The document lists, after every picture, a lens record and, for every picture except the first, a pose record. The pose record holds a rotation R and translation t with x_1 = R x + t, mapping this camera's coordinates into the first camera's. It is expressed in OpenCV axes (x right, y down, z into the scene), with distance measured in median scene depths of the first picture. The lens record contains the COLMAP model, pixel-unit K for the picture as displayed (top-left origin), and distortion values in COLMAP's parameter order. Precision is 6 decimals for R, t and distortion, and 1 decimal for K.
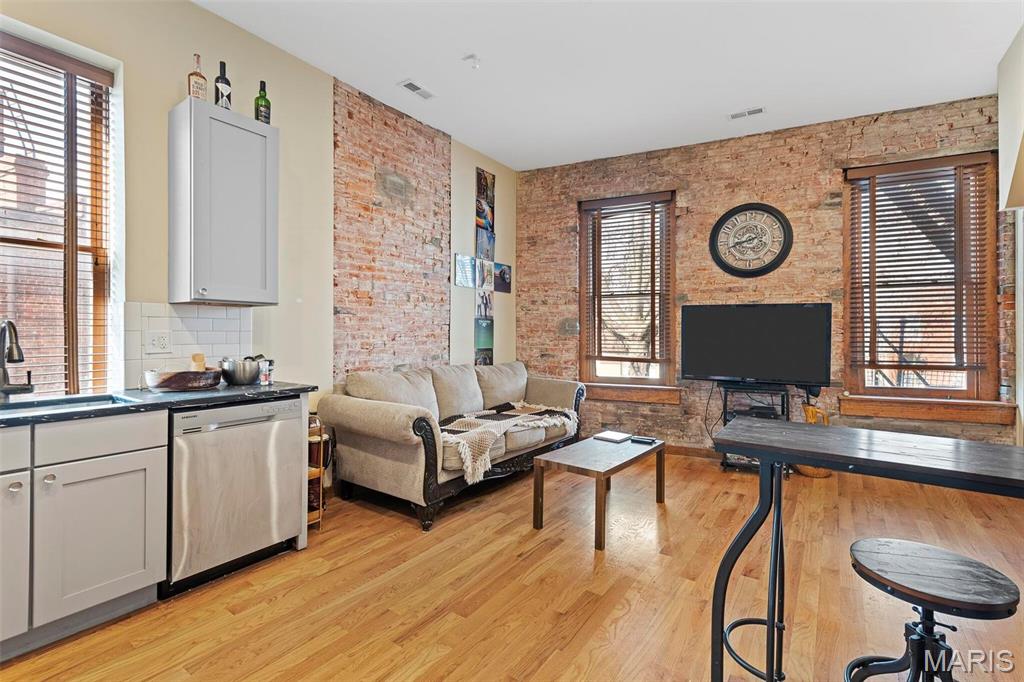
lens RADIAL K [[465.7, 0, 507.5], [0, 465.7, 333.4], [0, 0, 1]] dist [0.017849, -0.006041]
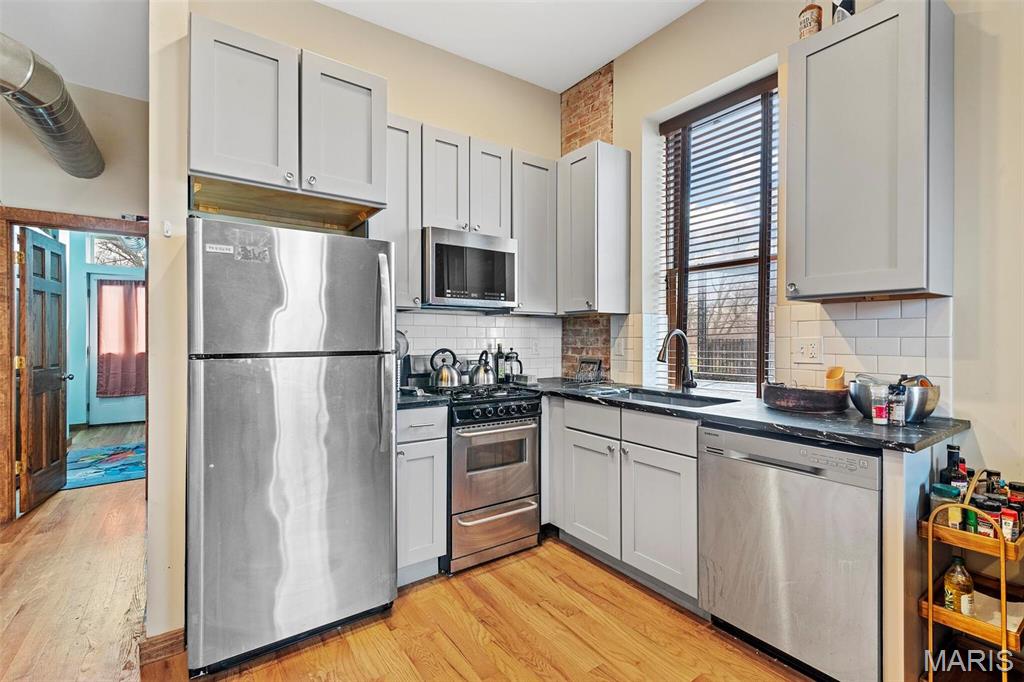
lens RADIAL K [[465.7, 0, 529.7], [0, 465.7, 338.3], [0, 0, 1]] dist [0.017849, -0.006041]
pose [[-0.312312, -0.002729, -0.949976, 0.142047], [-0.001601, 0.999996, -0.002346, -0.000416], [0.949978, 0.000788, -0.312315, 0.496684]]
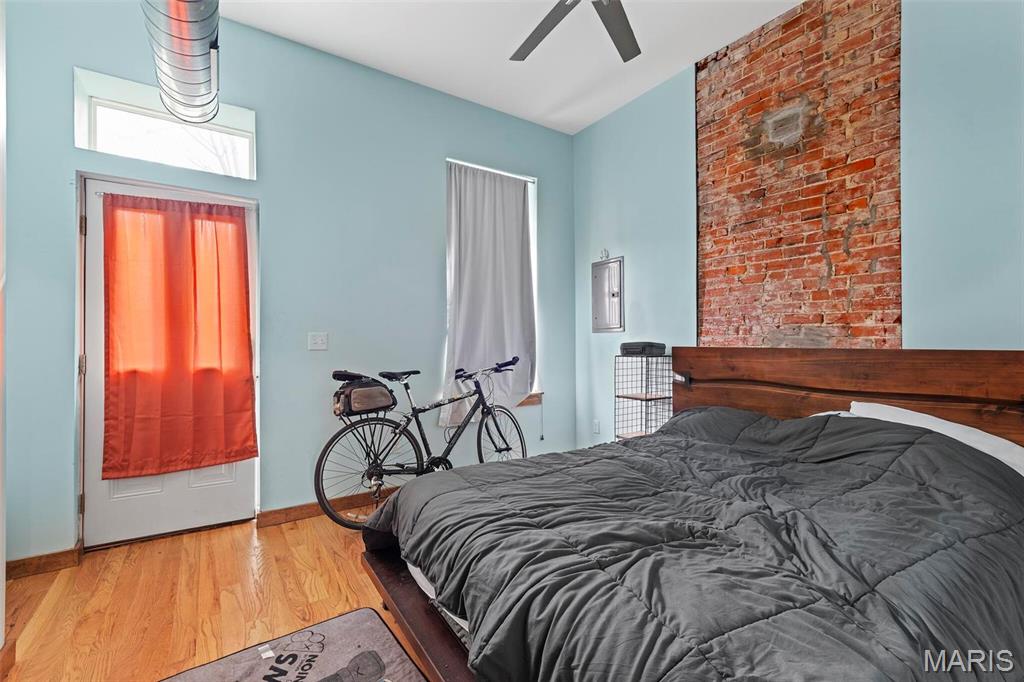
lens RADIAL K [[465.7, 0, 537.2], [0, 465.7, 345.4], [0, 0, 1]] dist [0.017849, -0.006041]
pose [[-0.336043, -0.003983, -0.941838, -0.507866], [0.002191, 0.999985, -0.005010, 0.016757], [0.941844, -0.003747, -0.336030, -0.616783]]
